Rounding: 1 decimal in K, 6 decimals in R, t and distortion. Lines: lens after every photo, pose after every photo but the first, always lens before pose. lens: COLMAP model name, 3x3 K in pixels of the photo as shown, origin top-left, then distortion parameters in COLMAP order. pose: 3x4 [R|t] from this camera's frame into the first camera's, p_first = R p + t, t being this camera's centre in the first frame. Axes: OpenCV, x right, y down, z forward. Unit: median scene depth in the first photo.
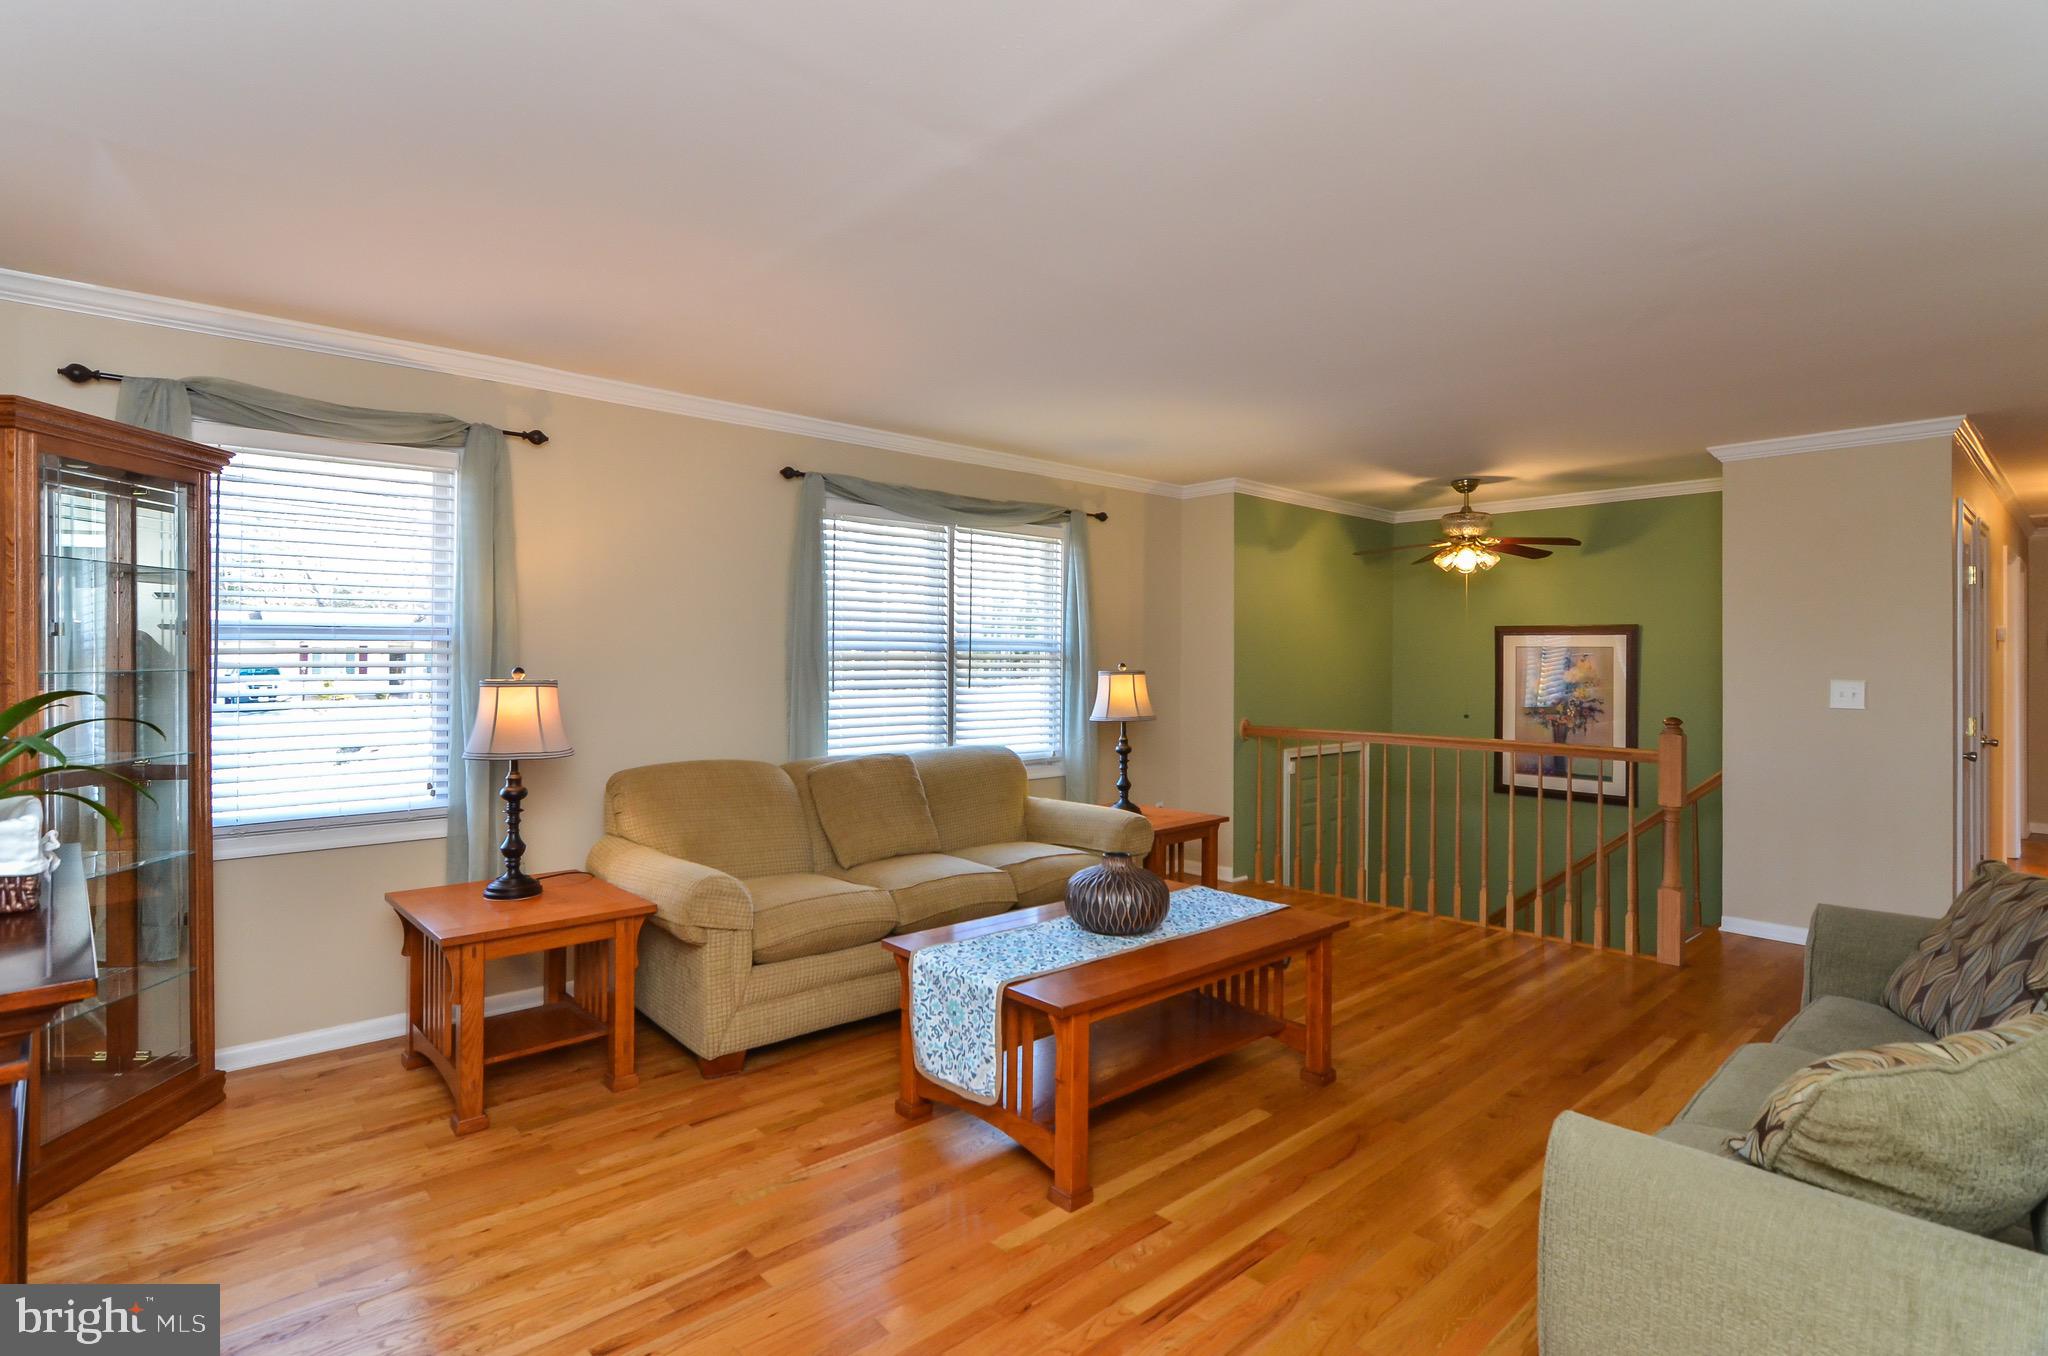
lens RADIAL K [[987.6, 0, 1002.5], [0, 987.6, 659.3], [0, 0, 1]] dist [-0.019099, 0.000221]
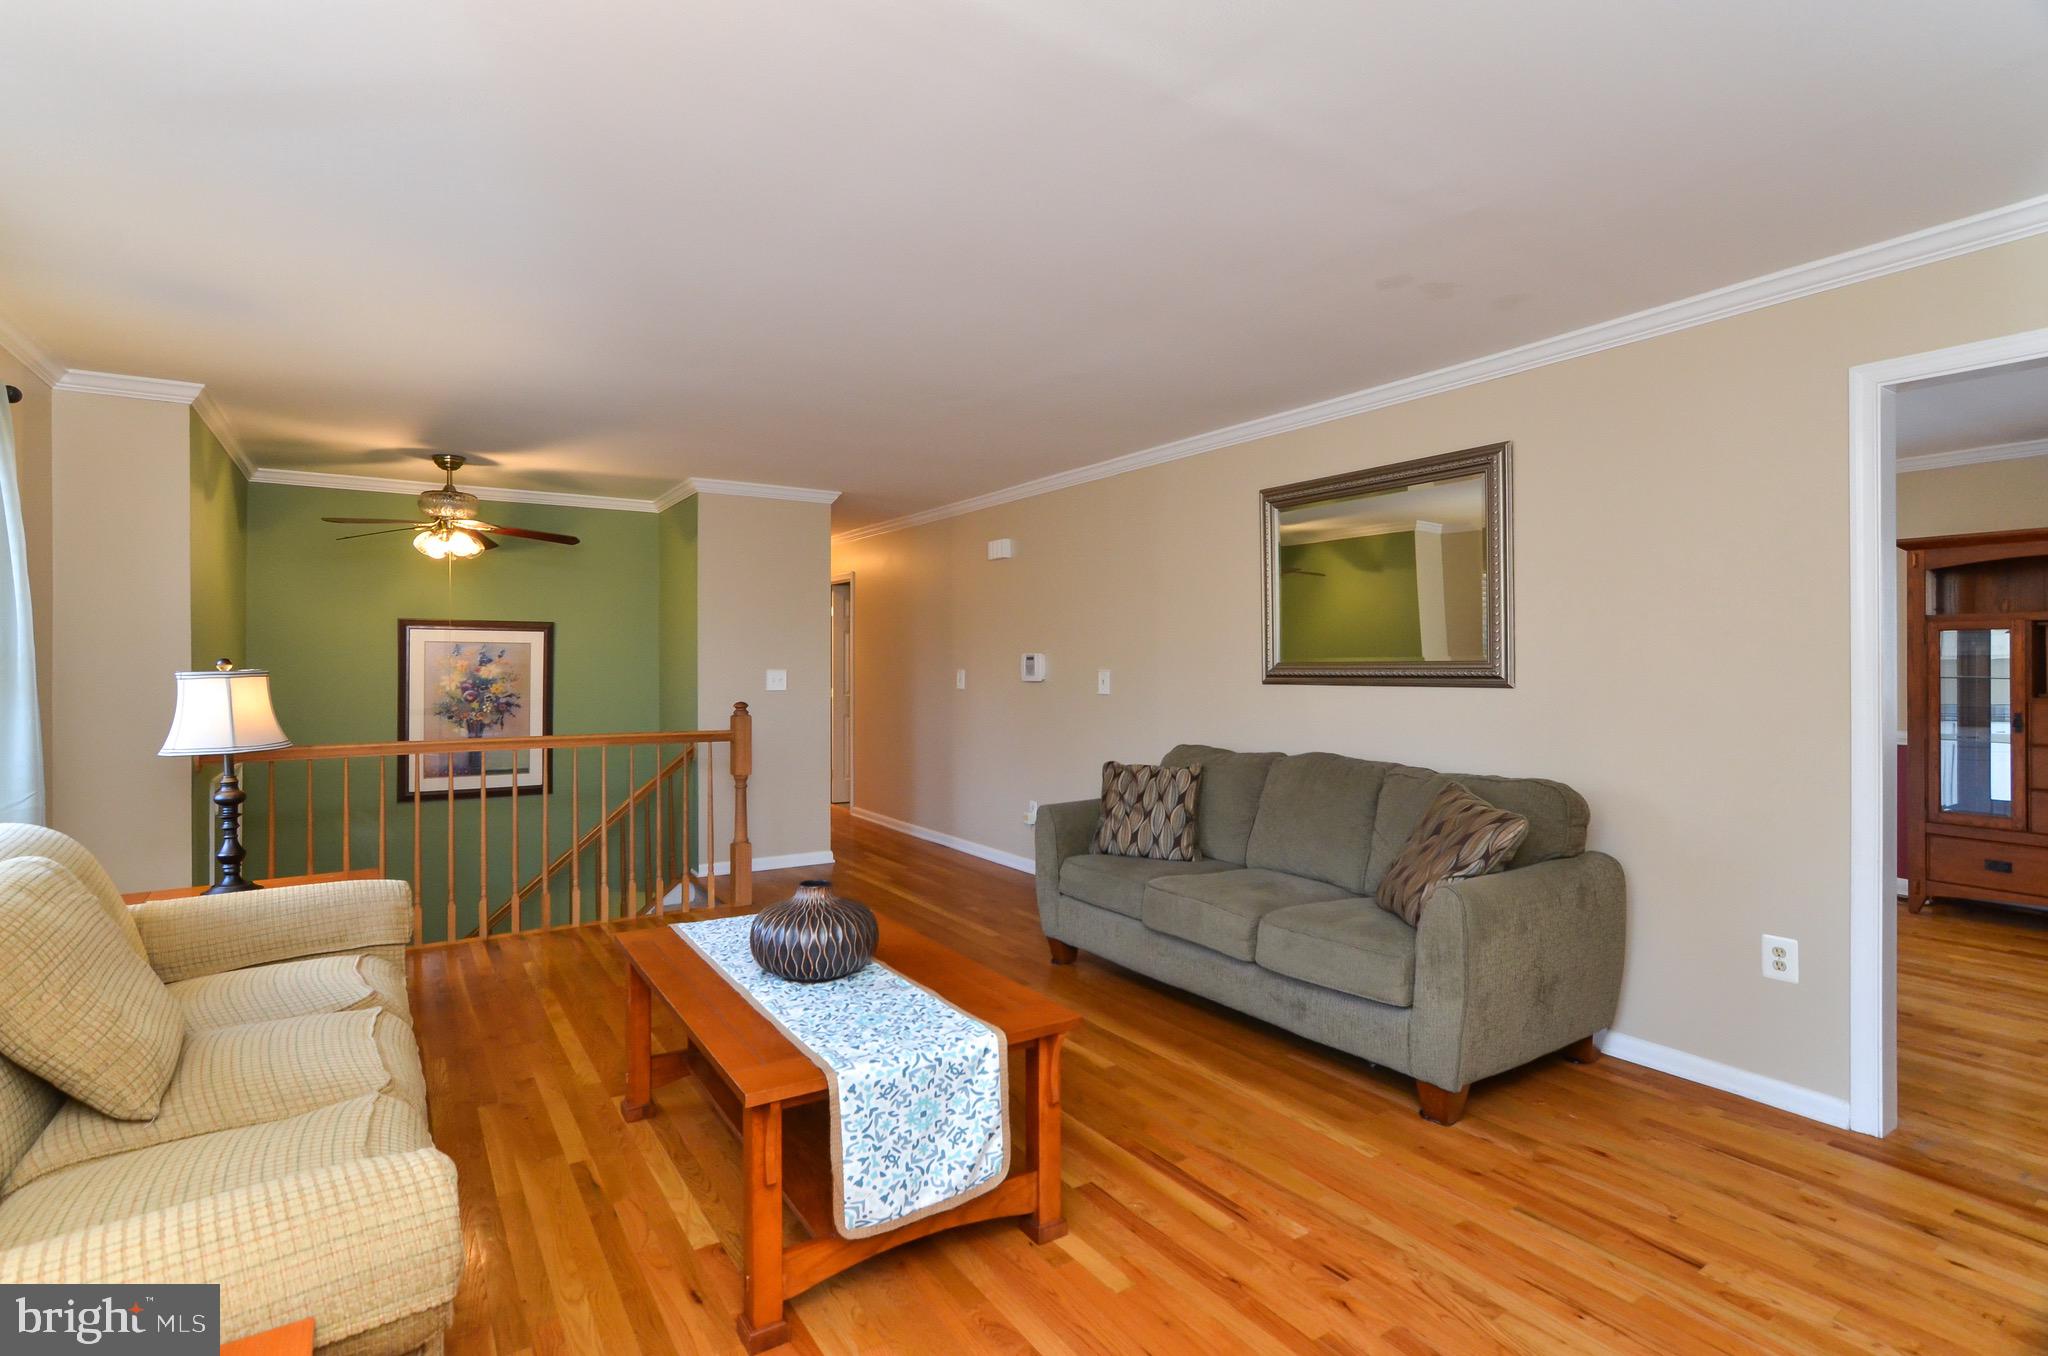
lens RADIAL K [[992.5, 0, 988.1], [0, 992.5, 670.6], [0, 0, 1]] dist [-0.015291, 0.004347]
pose [[0.170689, -0.013803, 0.985228, -0.358986], [0.002482, 0.999905, 0.013579, 0.003839], [-0.985322, 0.000128, 0.170707, 0.375856]]
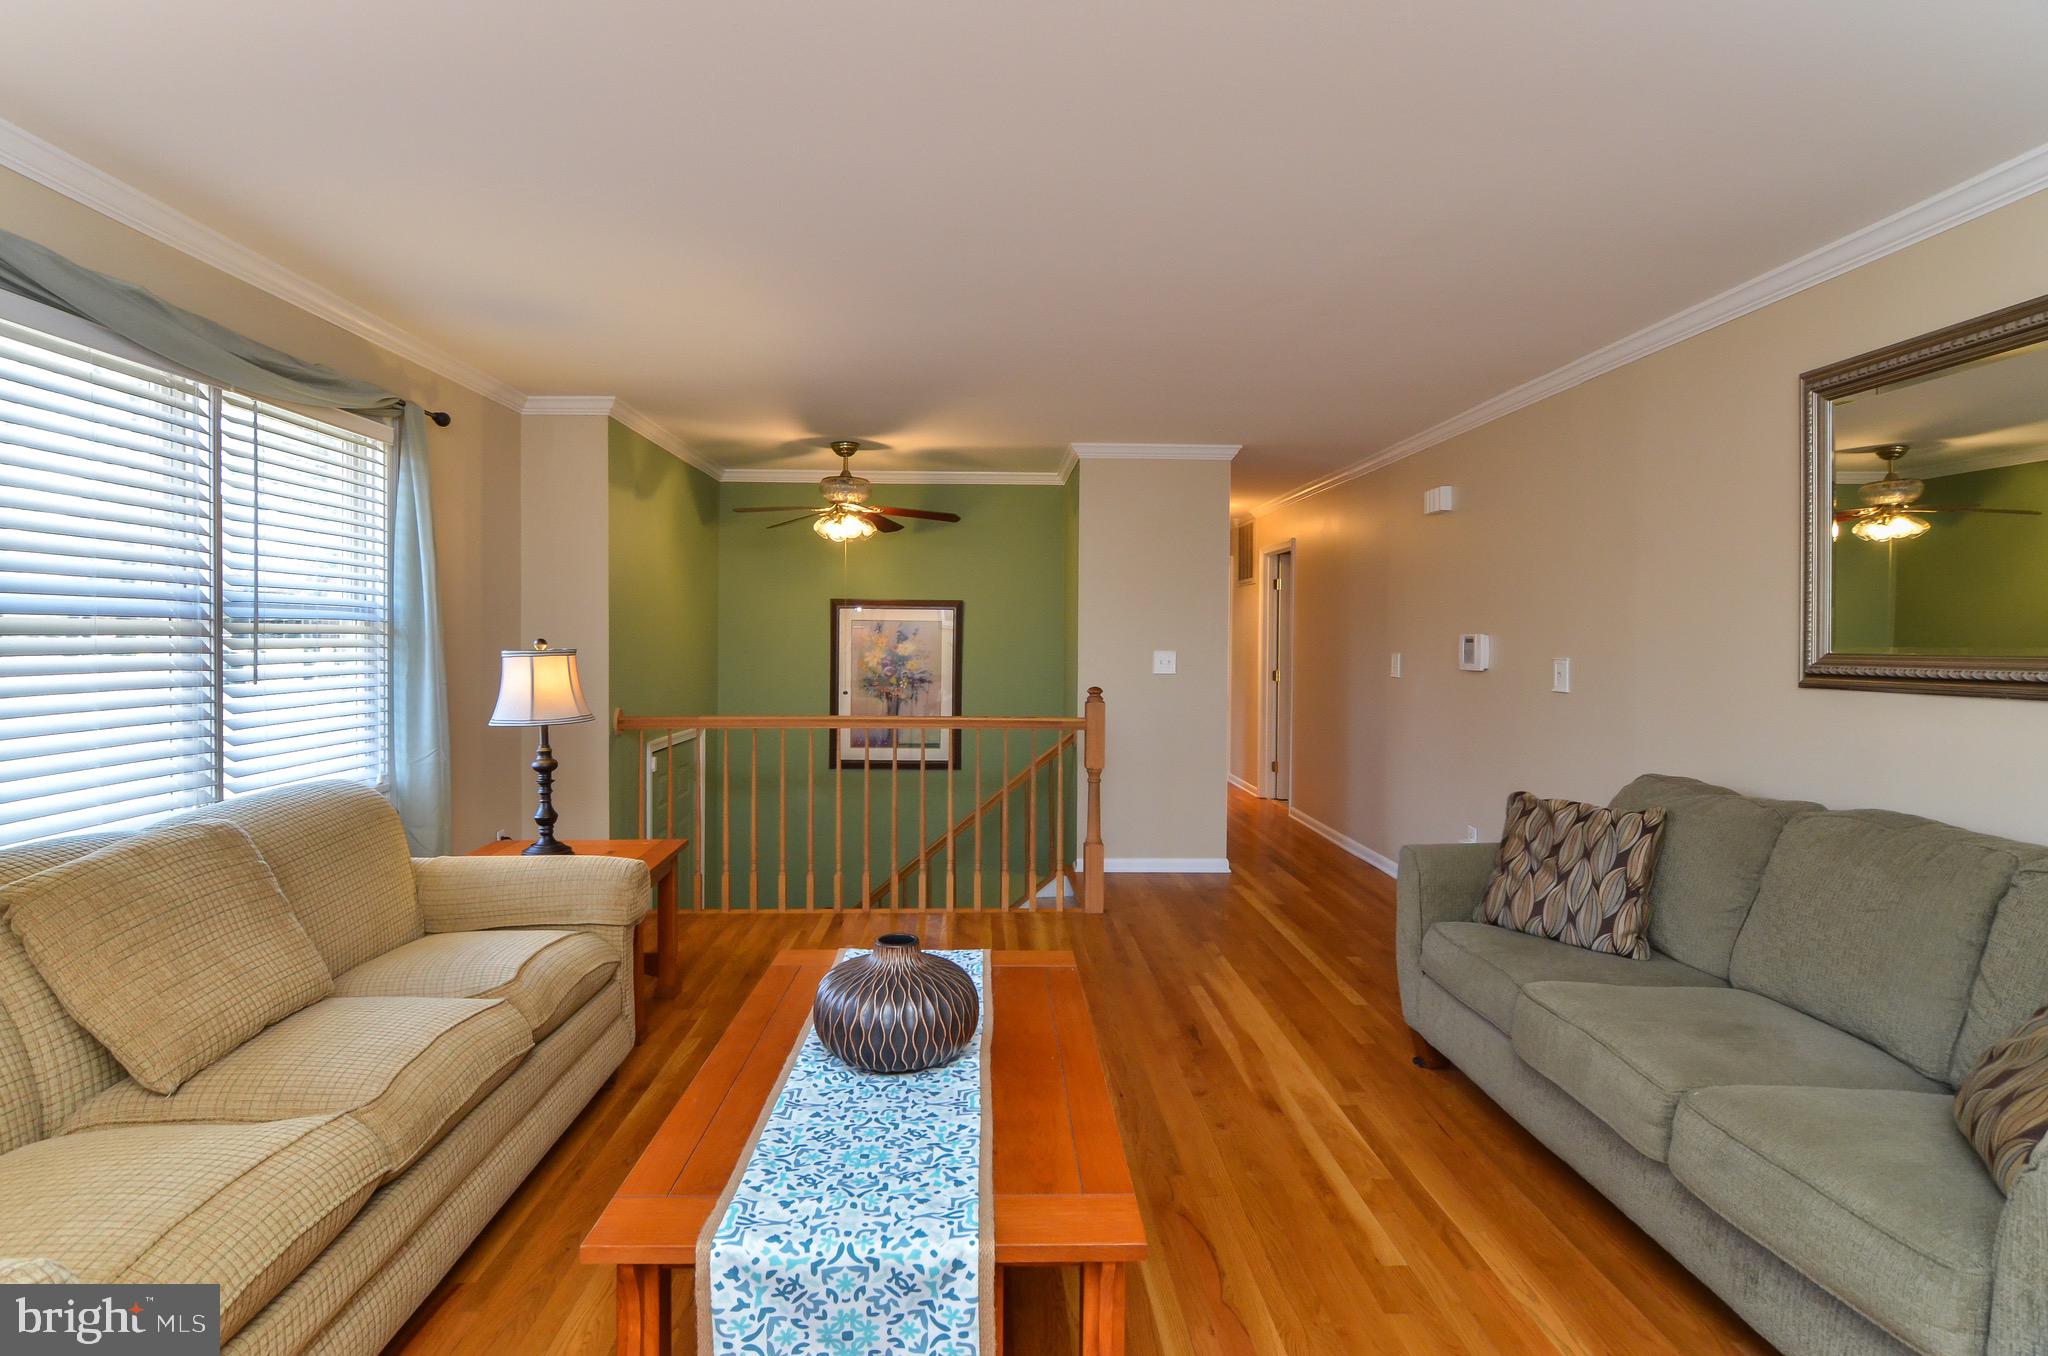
lens RADIAL K [[992.5, 0, 997.6], [0, 992.5, 660.1], [0, 0, 1]] dist [-0.015291, 0.004347]
pose [[0.646217, -0.020173, 0.762887, -0.172836], [-0.001252, 0.999621, 0.027493, -0.000461], [-0.763153, -0.018722, 0.645947, 0.284370]]
